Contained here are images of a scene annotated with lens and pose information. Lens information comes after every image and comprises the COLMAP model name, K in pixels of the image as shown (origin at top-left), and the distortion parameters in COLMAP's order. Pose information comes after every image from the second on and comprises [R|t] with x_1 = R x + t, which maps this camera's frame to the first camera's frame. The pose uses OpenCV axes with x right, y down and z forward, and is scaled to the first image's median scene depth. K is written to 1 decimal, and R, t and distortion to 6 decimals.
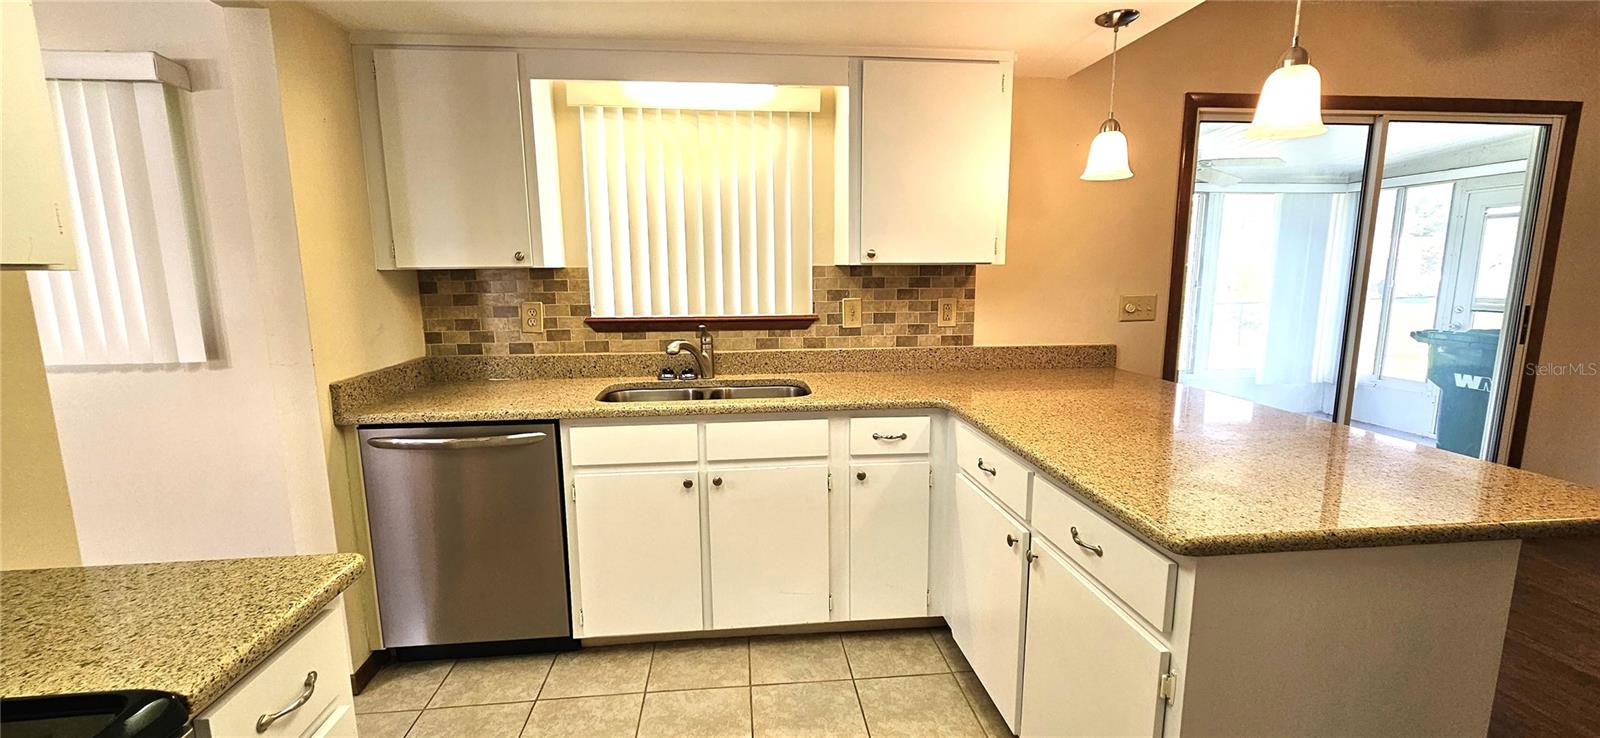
lens RADIAL K [[657.2, 0, 797.7], [0, 657.2, 373.4], [0, 0, 1]] dist [-0.002714, 0.001377]
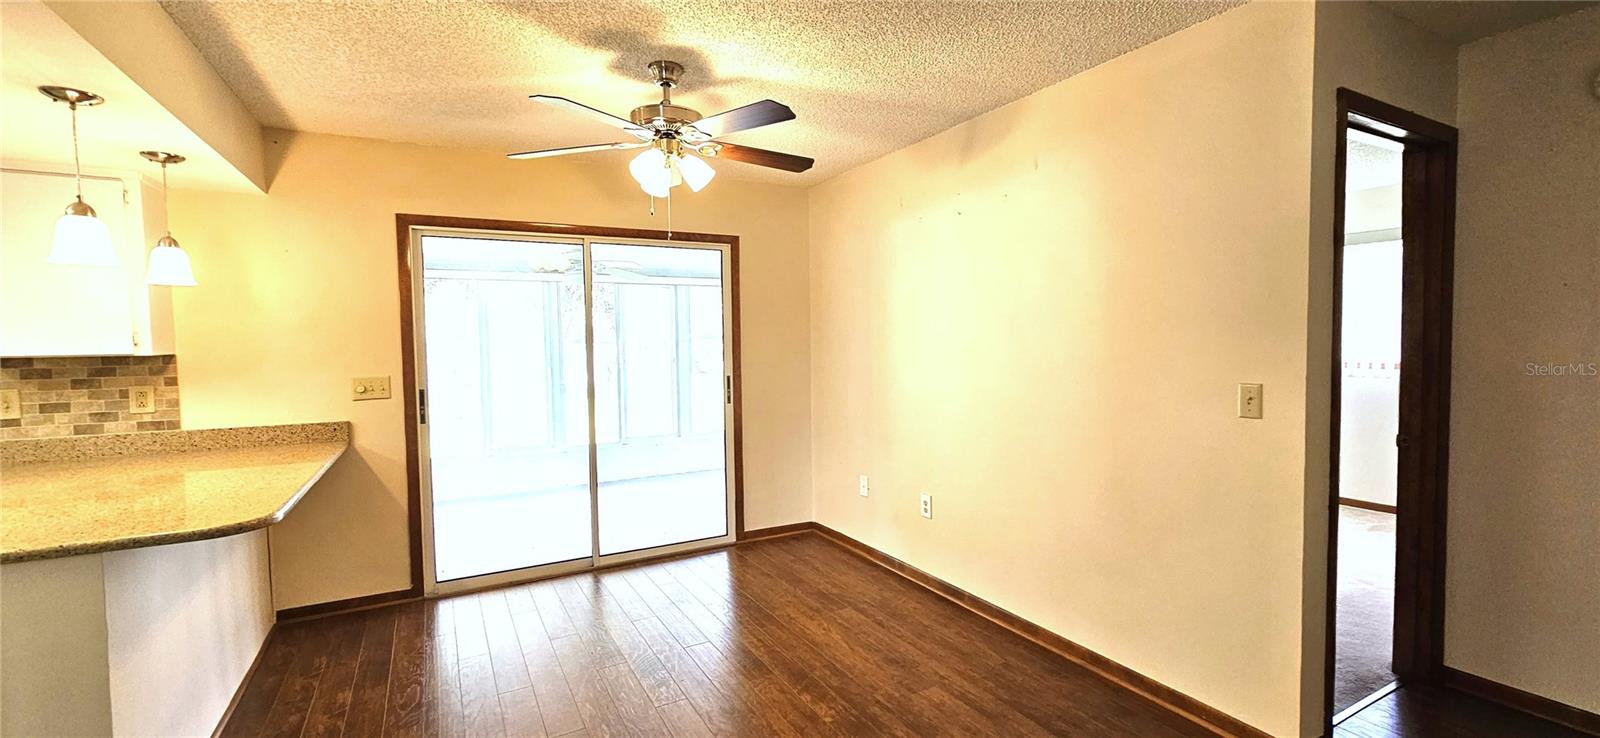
lens RADIAL K [[657.2, 0, 794.7], [0, 657.2, 372.0], [0, 0, 1]] dist [-0.002714, 0.001377]
pose [[0.921040, -0.026664, 0.388555, 0.786986], [0.071655, 0.992225, -0.101764, 0.045869], [-0.382821, 0.121571, 0.915789, -0.375048]]
